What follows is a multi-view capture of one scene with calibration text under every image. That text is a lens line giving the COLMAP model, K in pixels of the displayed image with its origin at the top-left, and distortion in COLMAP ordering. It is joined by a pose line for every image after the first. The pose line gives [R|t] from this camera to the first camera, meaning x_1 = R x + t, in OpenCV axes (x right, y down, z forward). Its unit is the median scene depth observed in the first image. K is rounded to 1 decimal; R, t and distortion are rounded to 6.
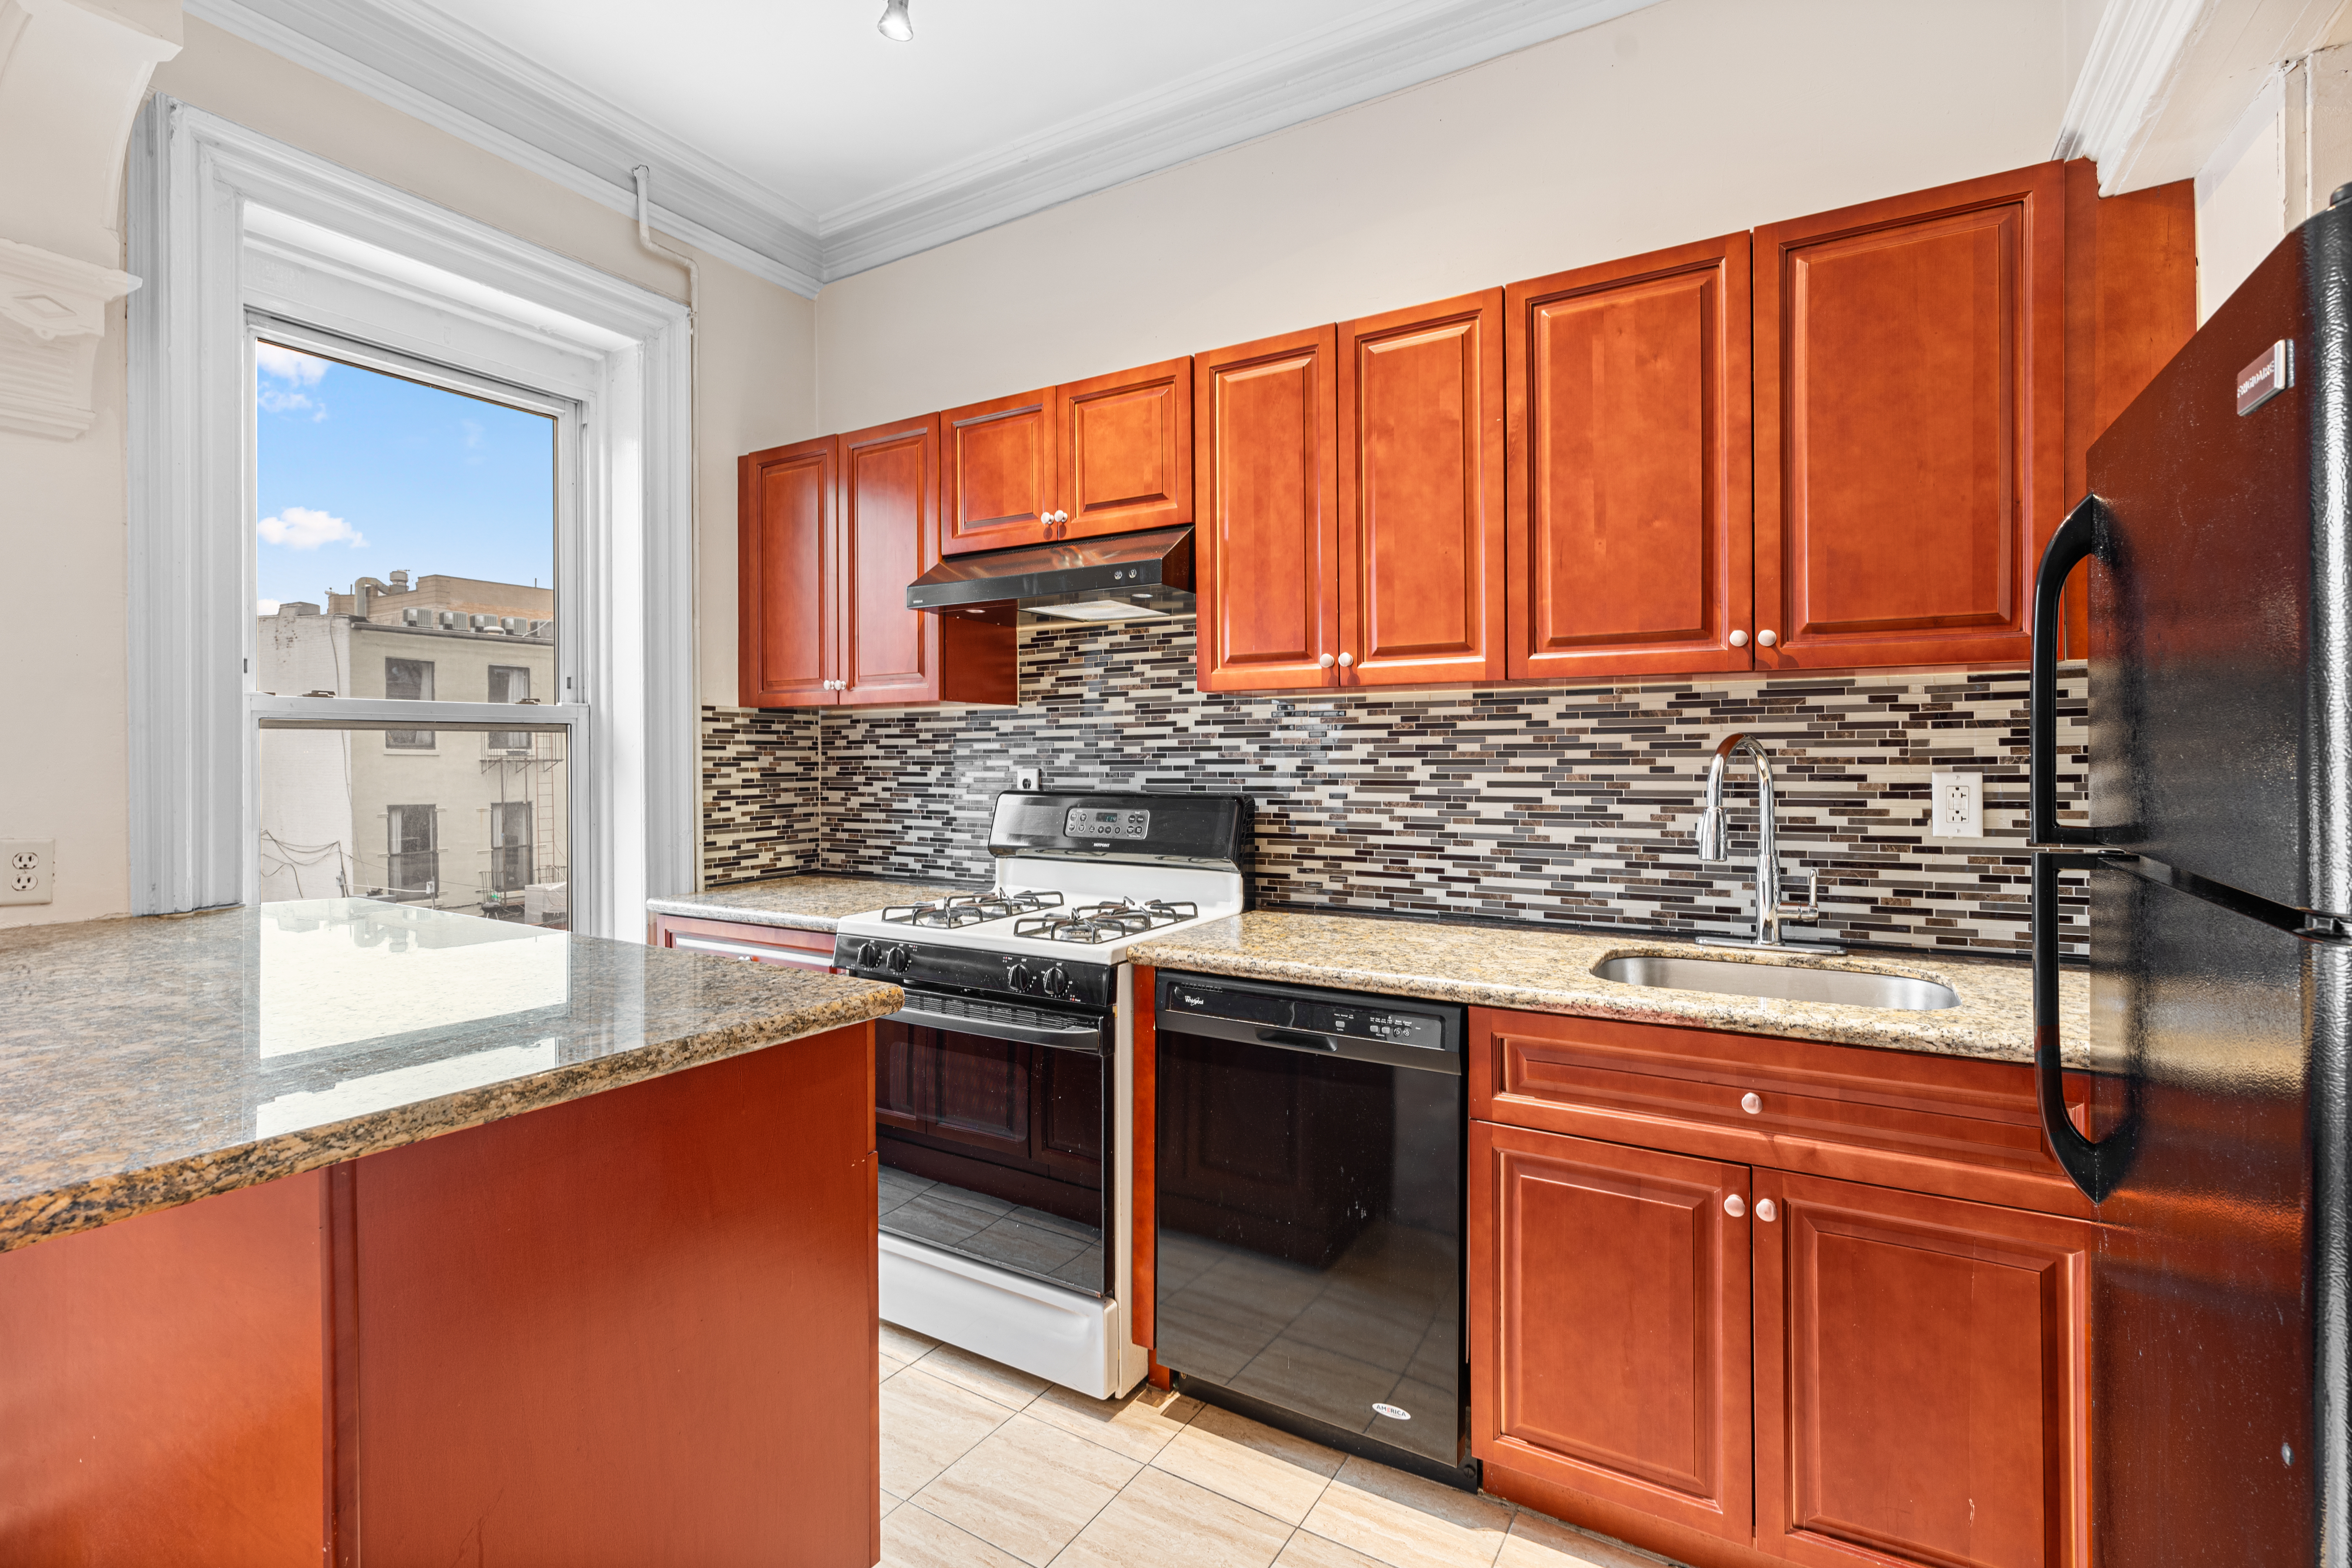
lens RADIAL K [[1076.5, 0, 1166.4], [0, 1076.5, 757.1], [0, 0, 1]] dist [-0.004913, -0.000037]
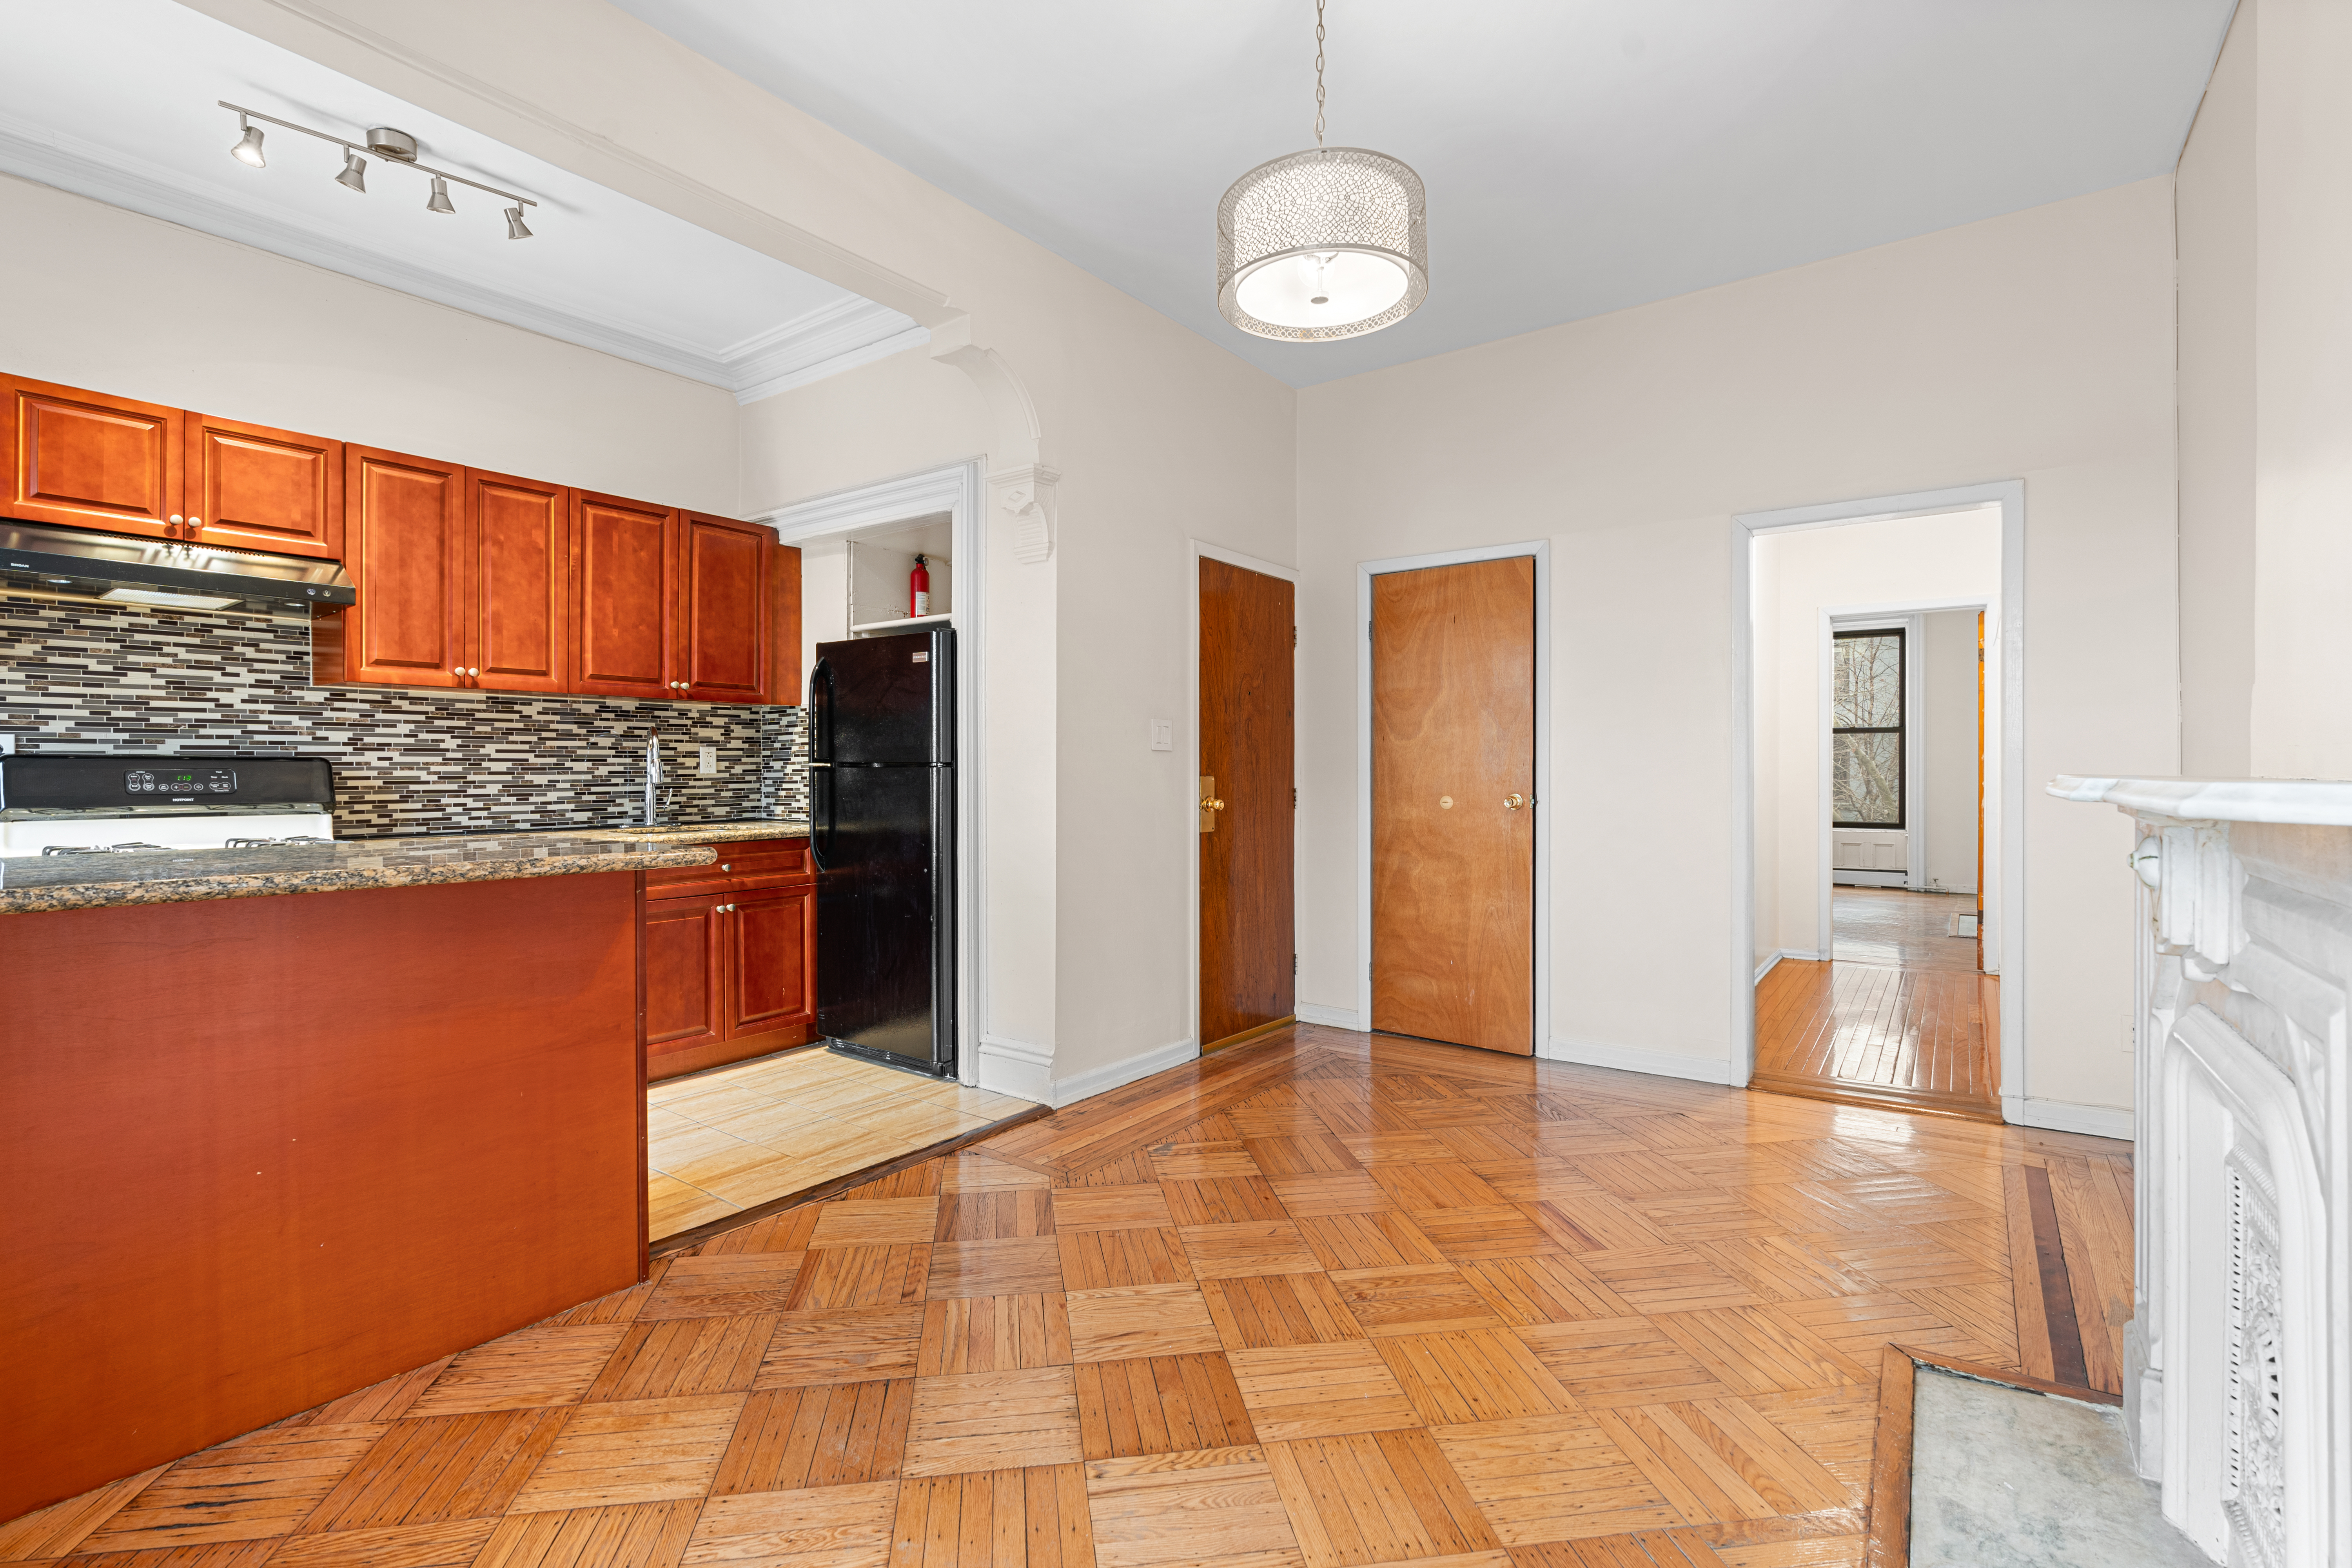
lens RADIAL K [[1076.5, 0, 1166.4], [0, 1076.5, 757.1], [0, 0, 1]] dist [-0.004913, -0.000037]
pose [[0.098790, 0.015722, 0.994984, -1.235397], [0.002974, 0.999866, -0.016095, 0.063164], [-0.995104, 0.004549, 0.098730, -0.203649]]
